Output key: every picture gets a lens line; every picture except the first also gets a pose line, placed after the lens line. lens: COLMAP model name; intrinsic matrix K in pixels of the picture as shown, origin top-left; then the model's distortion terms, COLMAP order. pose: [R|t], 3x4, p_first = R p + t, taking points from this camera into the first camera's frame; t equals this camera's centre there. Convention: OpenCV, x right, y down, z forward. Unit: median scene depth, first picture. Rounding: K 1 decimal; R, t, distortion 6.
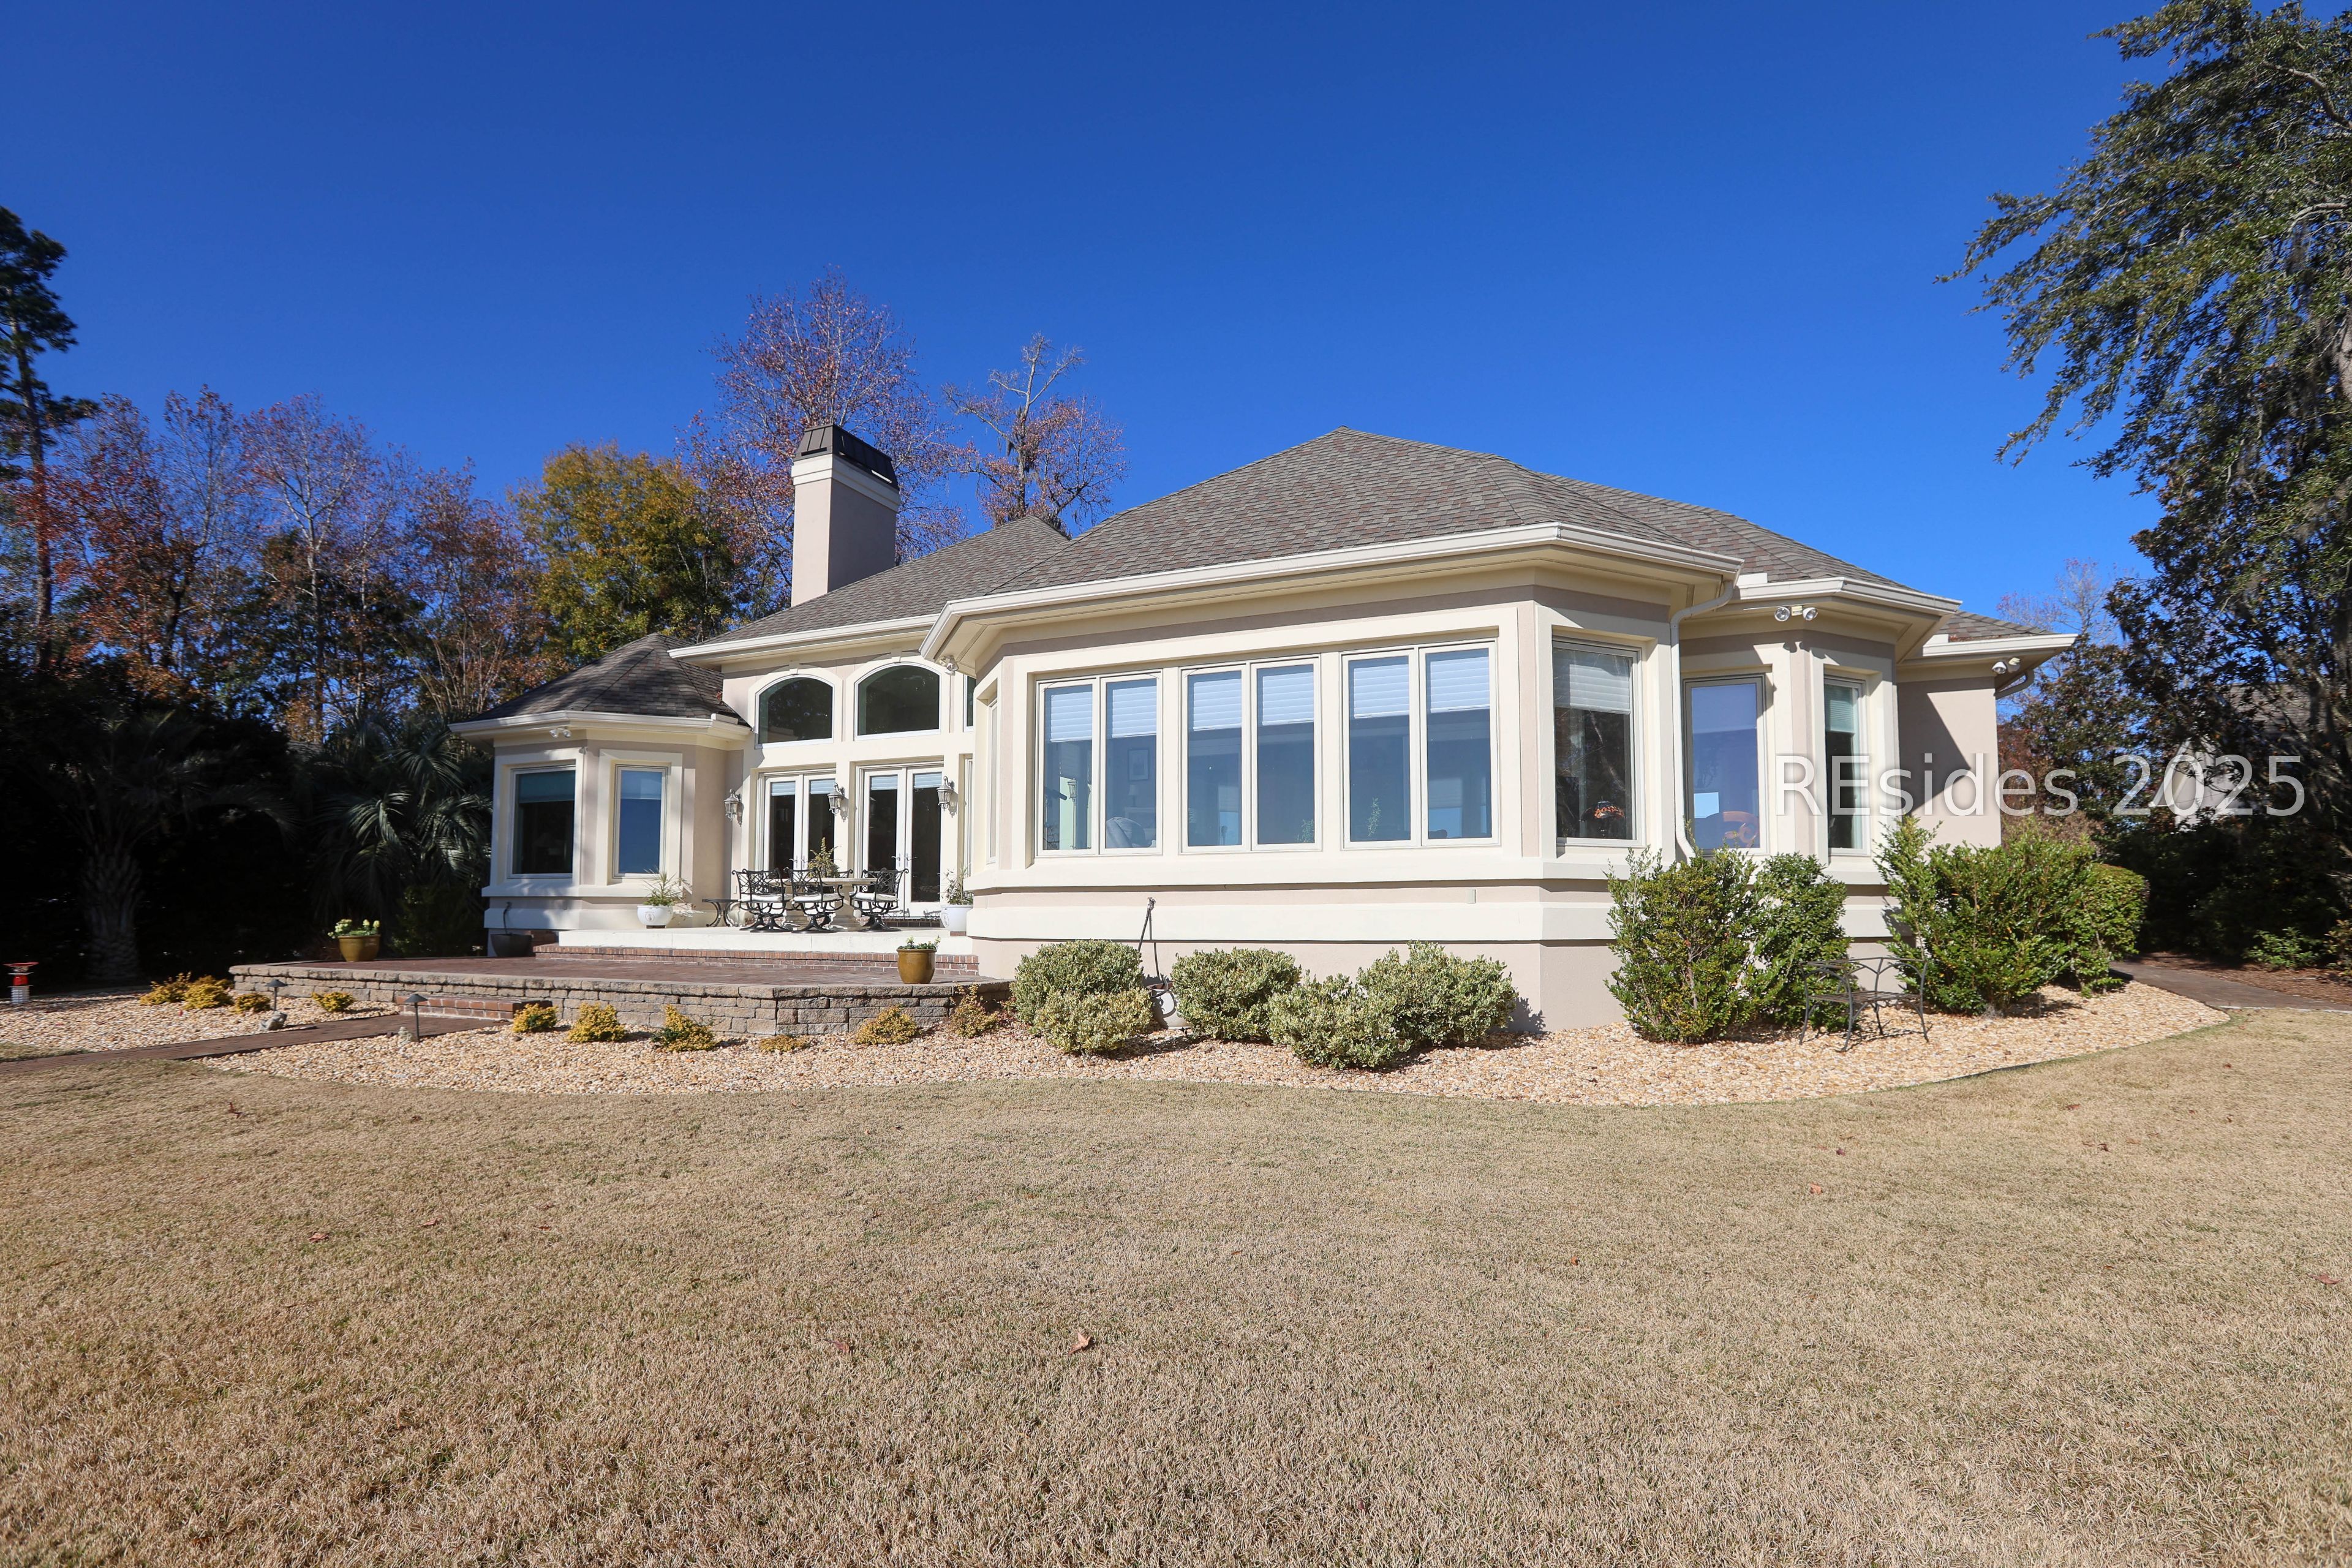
lens RADIAL K [[1100.1, 0, 1177.8], [0, 1100.1, 858.5], [0, 0, 1]] dist [-0.018863, 0.001448]
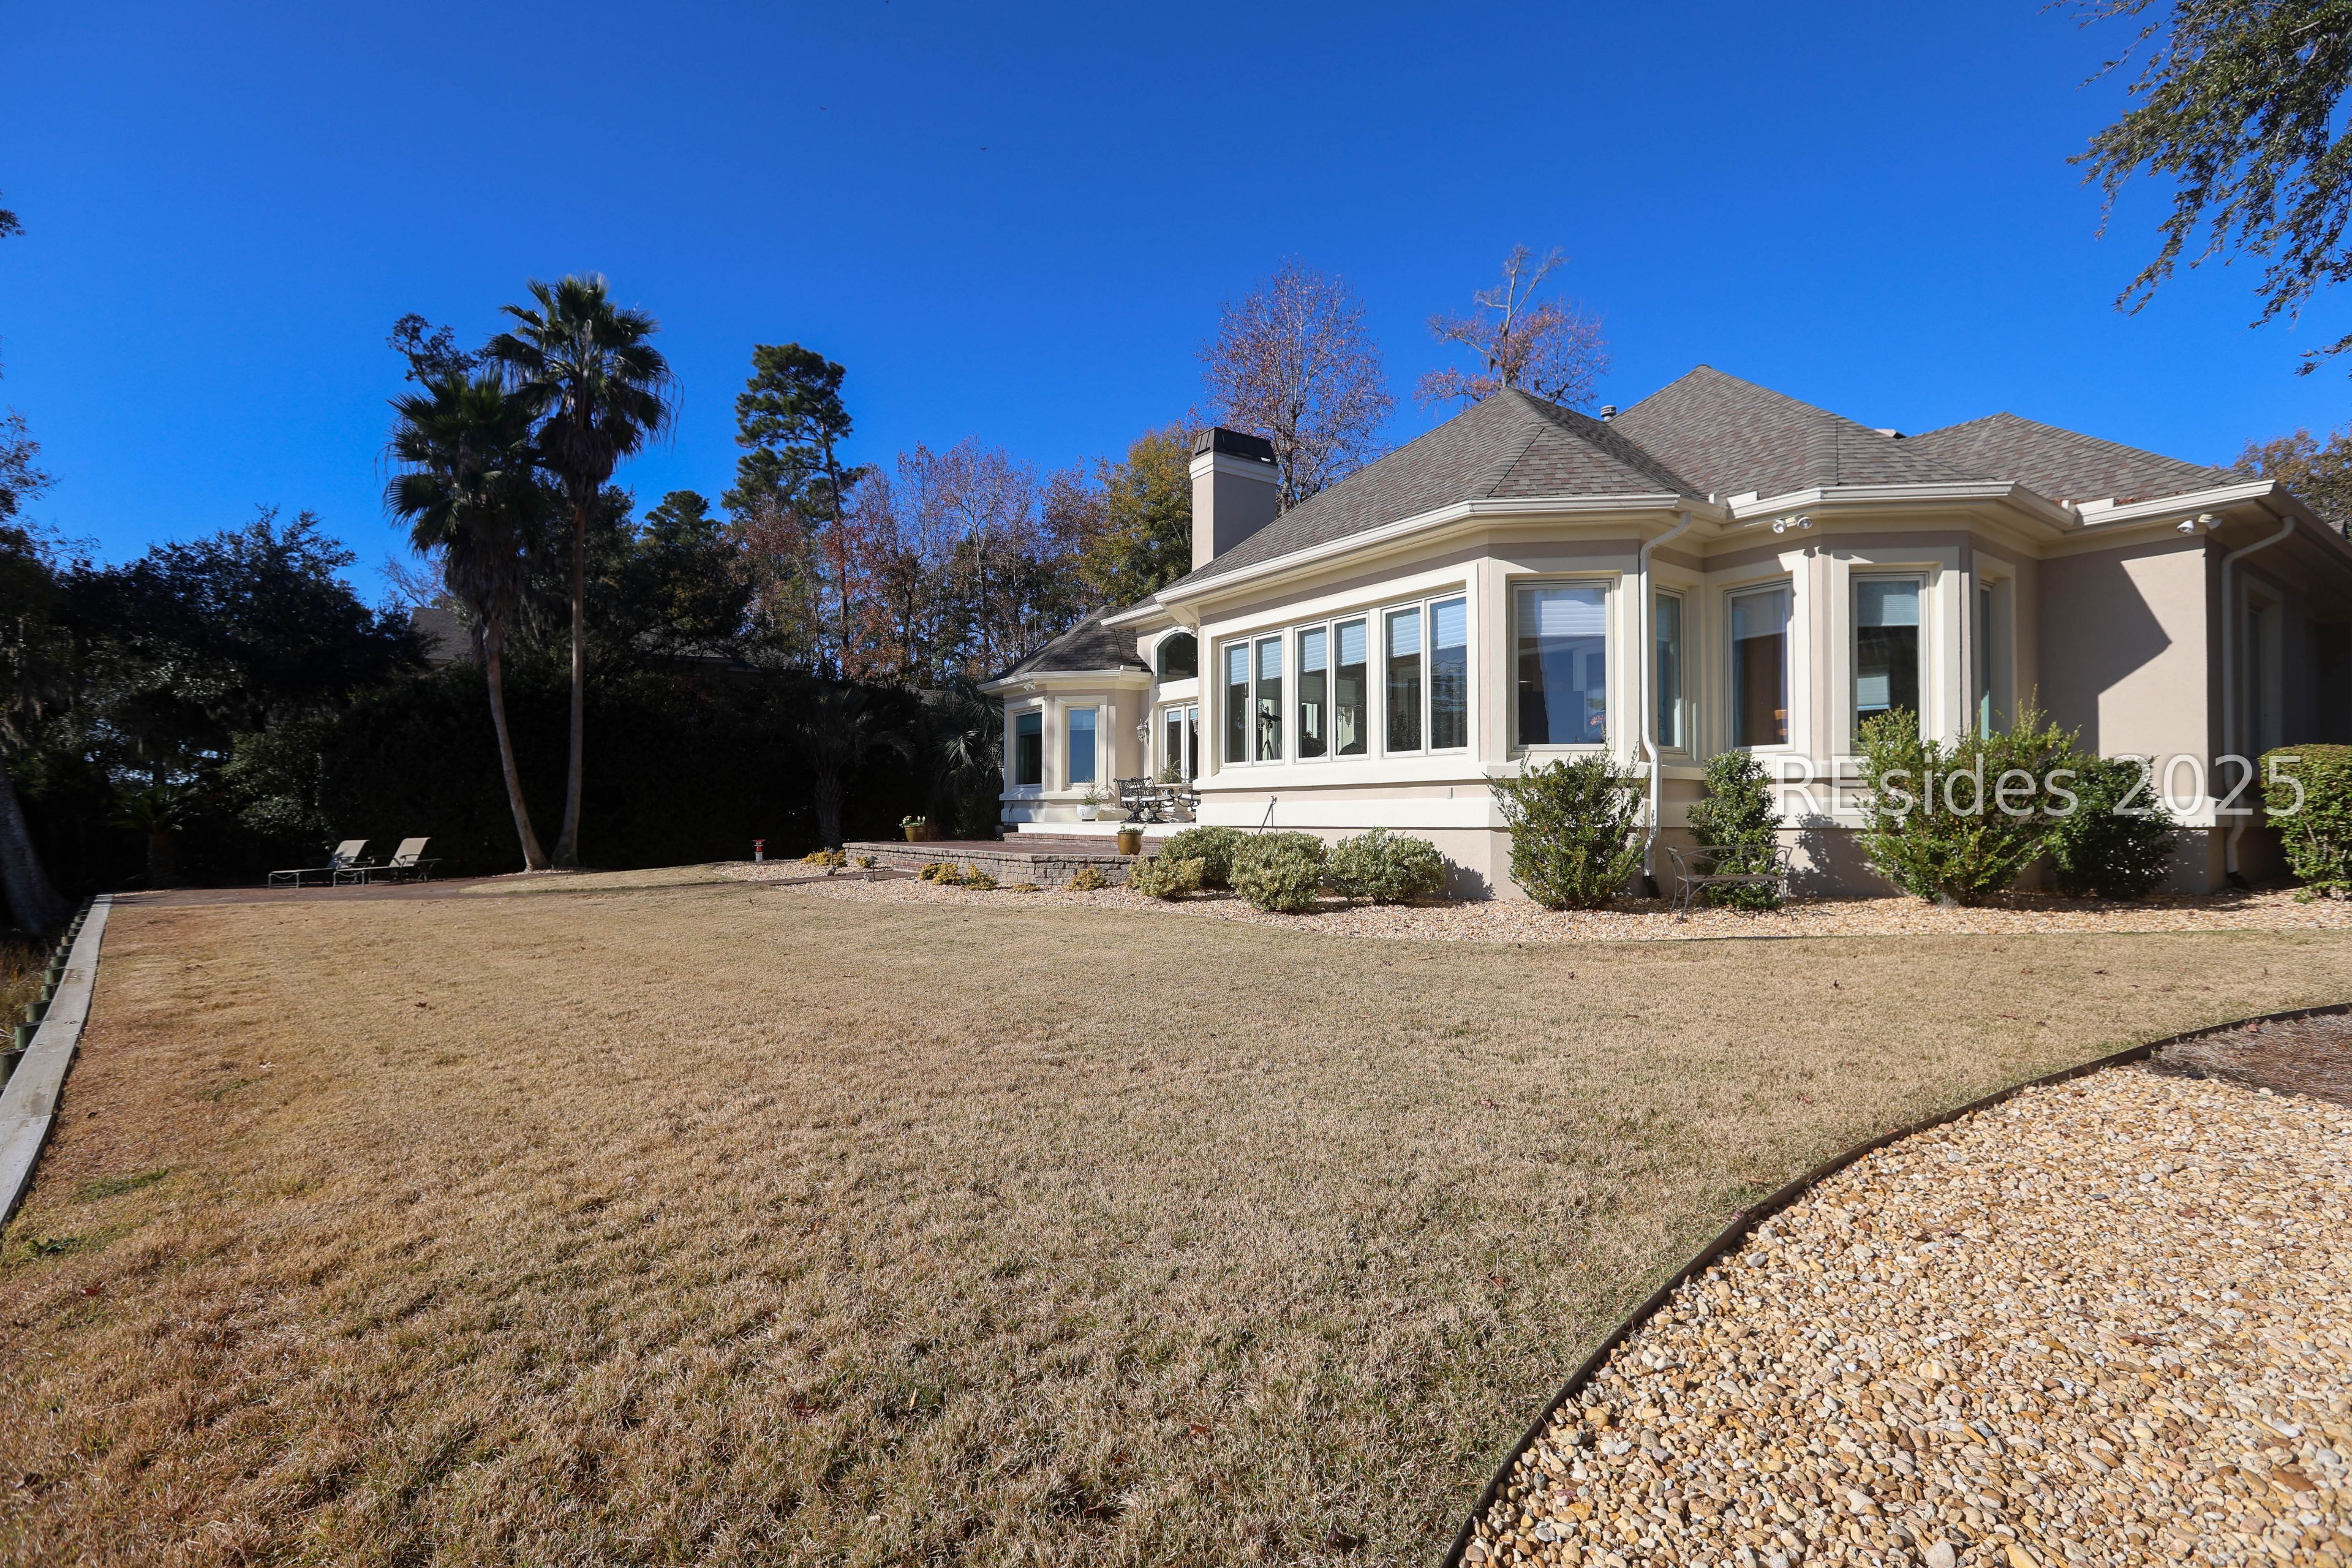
lens RADIAL K [[1120.3, 0, 1176.0], [0, 1120.3, 784.0], [0, 0, 1]] dist [-0.041499, 0.000406]
pose [[0.841102, -0.019025, -0.540542, 0.402260], [0.033425, 0.999299, 0.016839, -0.005167], [0.539842, -0.032231, 0.841149, -0.154973]]
